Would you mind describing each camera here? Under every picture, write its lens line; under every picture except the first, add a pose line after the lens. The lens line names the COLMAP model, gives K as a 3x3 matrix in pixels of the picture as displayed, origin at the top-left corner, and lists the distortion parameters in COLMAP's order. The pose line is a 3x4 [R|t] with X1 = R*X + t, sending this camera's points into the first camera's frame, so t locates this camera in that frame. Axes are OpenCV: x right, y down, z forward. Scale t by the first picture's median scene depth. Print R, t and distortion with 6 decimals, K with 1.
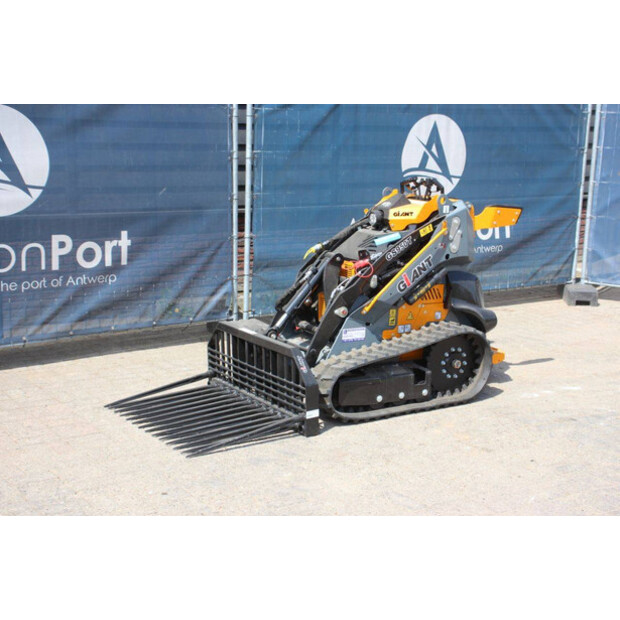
lens RADIAL K [[1004.5, 0, 307.1], [0, 1004.5, 311.1], [0, 0, 1]] dist [0.129110, 0.000000]
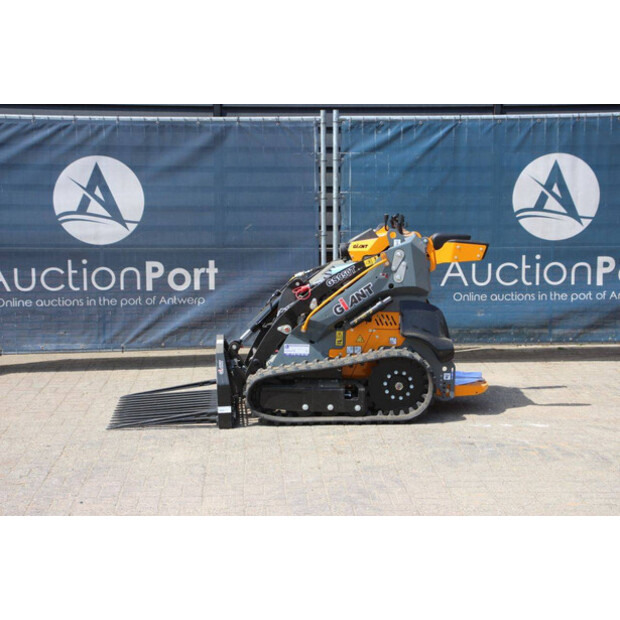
lens RADIAL K [[1225.5, 0, 309.5], [0, 1225.5, 311.5], [0, 0, 1]] dist [0.272153, 0.000000]
pose [[0.862789, 0.043800, -0.503664, 0.722253], [-0.077632, 0.995903, -0.046381, 0.041169], [0.499569, 0.079118, 0.862654, -0.183940]]
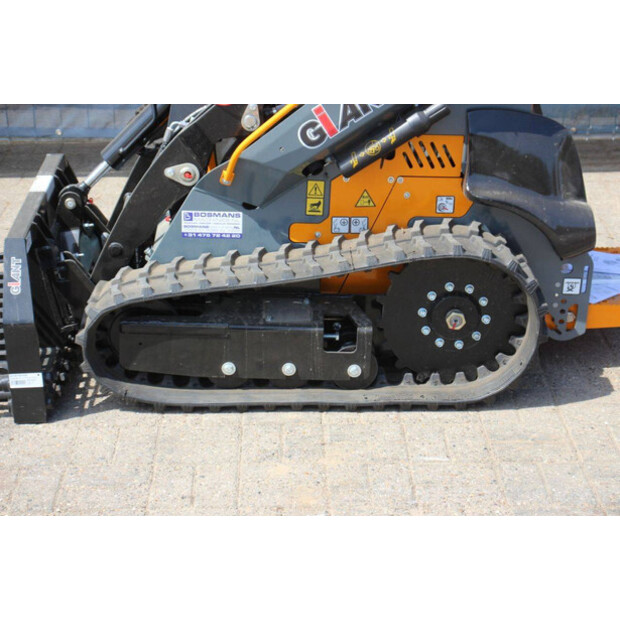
lens RADIAL K [[1382.7, 0, 310.7], [0, 1382.7, 309.2], [0, 0, 1]] dist [0.371453, 0.000000]
pose [[0.848291, 0.182593, -0.497053, 0.398773], [-0.090793, 0.974921, 0.203187, -0.071361], [0.521689, -0.127233, 0.843595, 0.448504]]
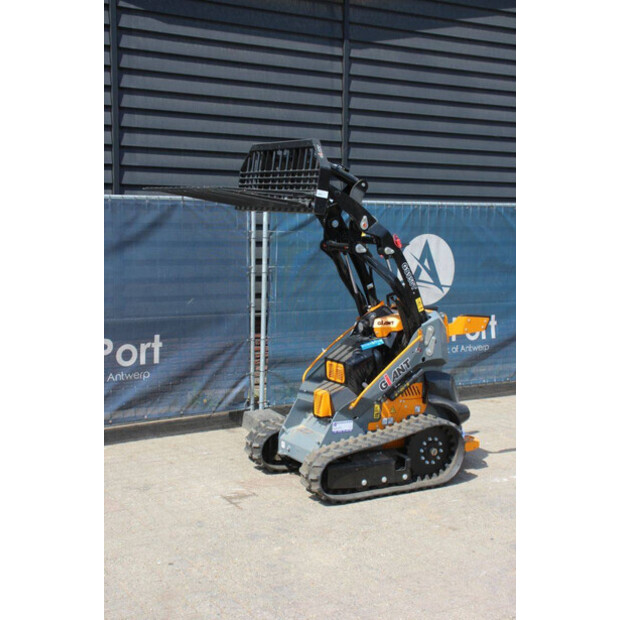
lens RADIAL K [[914.6, 0, 307.0], [0, 914.6, 296.2], [0, 0, 1]] dist [0.094442, 0.000000]
pose [[0.998844, 0.000060, -0.048069, 0.053433], [-0.005038, 0.994622, -0.103446, -0.015784], [0.047805, 0.103568, 0.993473, -0.077706]]
